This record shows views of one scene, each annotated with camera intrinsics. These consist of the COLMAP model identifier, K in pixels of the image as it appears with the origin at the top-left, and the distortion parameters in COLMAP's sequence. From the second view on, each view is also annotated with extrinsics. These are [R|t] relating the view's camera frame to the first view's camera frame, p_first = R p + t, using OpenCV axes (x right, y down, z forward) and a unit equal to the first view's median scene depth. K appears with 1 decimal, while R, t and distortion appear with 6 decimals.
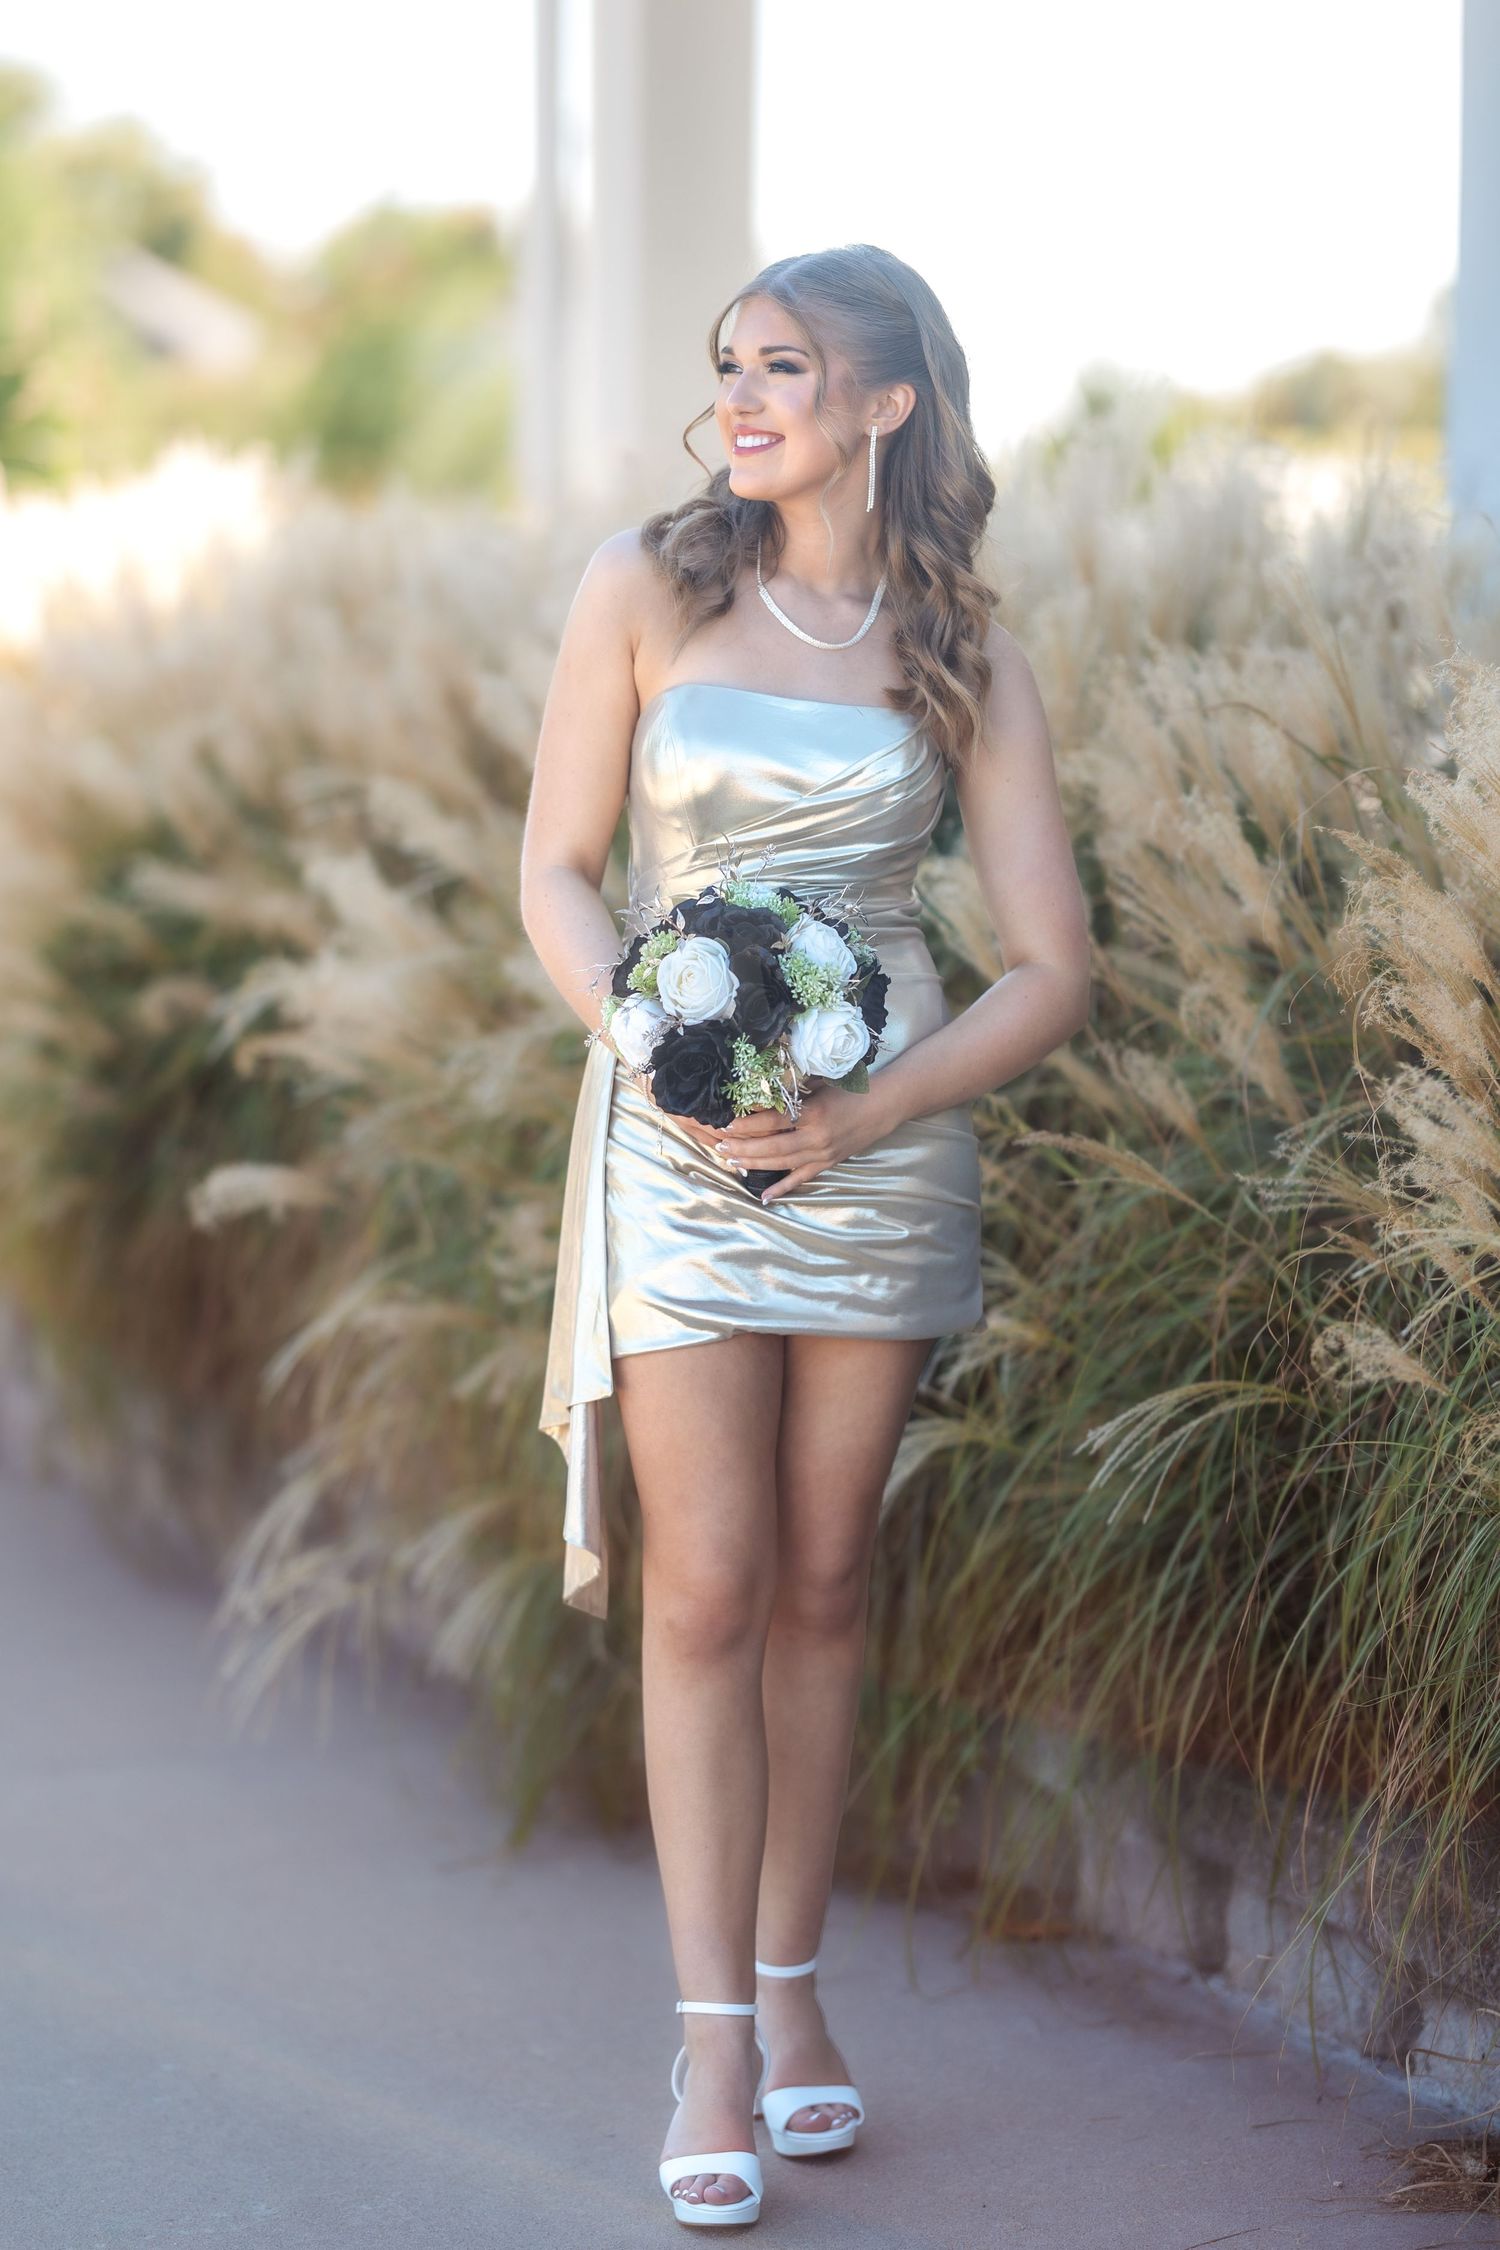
lens RADIAL K [[5788.6, 0, 750.0], [0, 5788.6, 1125.0], [0, 0, 1]] dist [-0.096001, 0.002215]
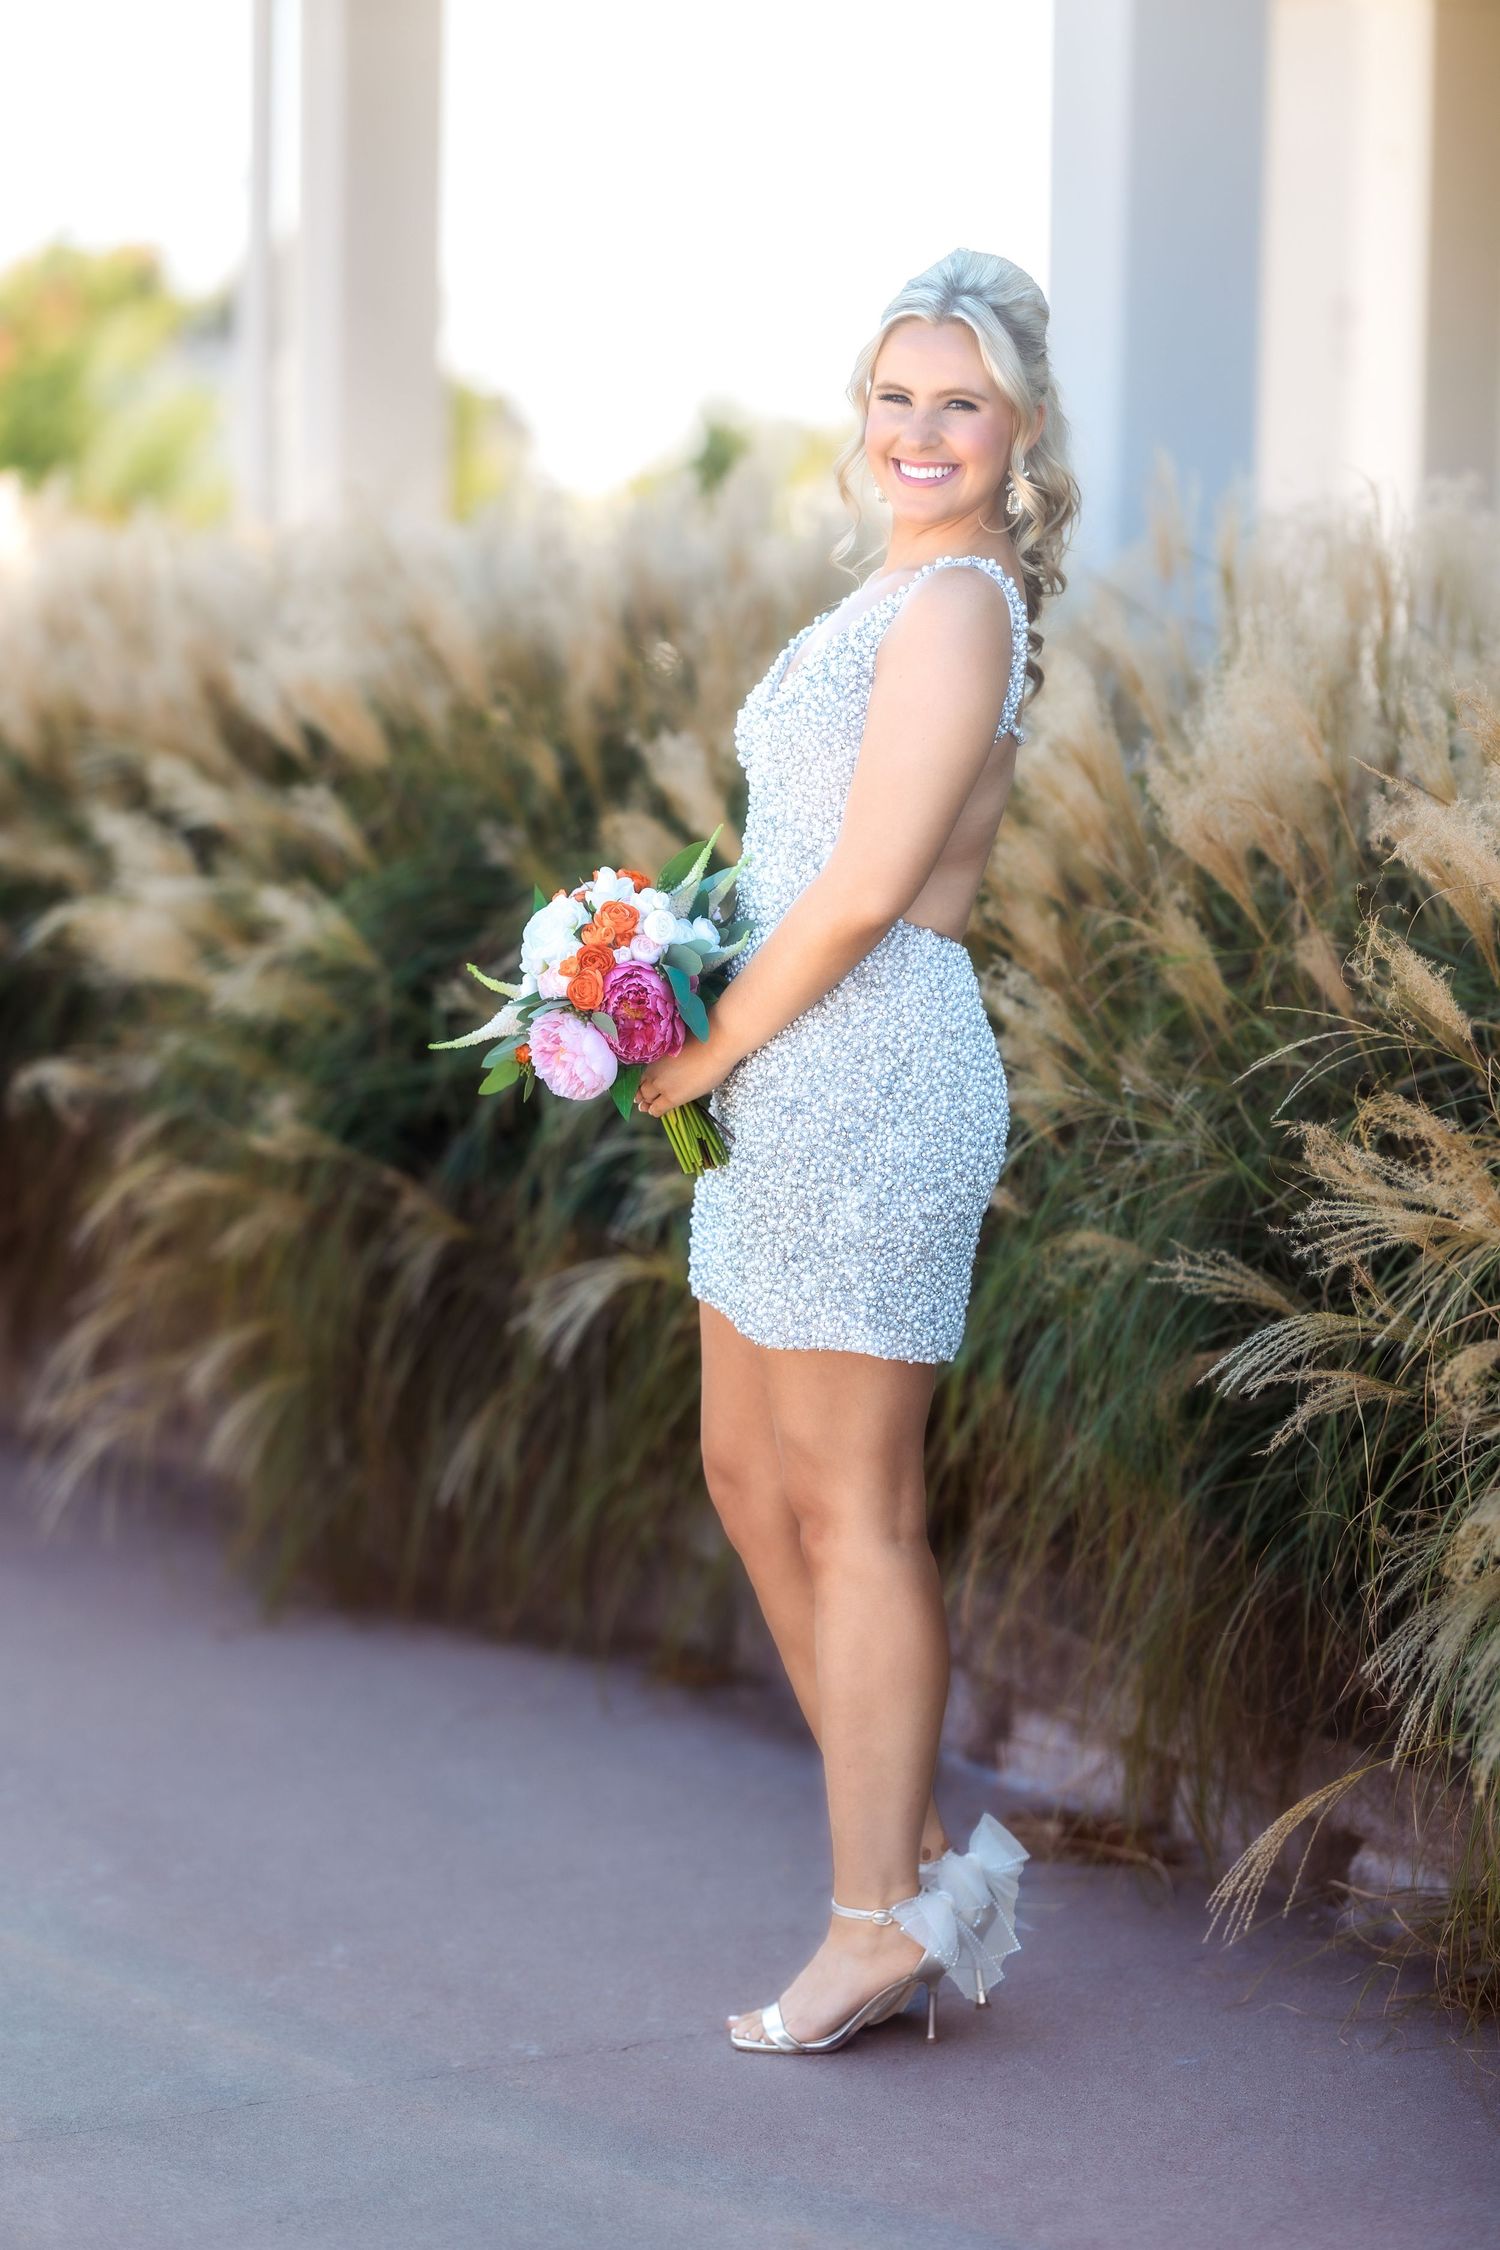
lens RADIAL K [[5788.6, 0, 750.0], [0, 5788.6, 1125.0], [0, 0, 1]] dist [-0.096001, 0.002215]
pose [[0.997956, 0.005177, 0.063689, -0.017776], [-0.004785, 0.999969, -0.006308, 0.026773], [-0.063720, 0.005991, 0.997950, -0.214879]]
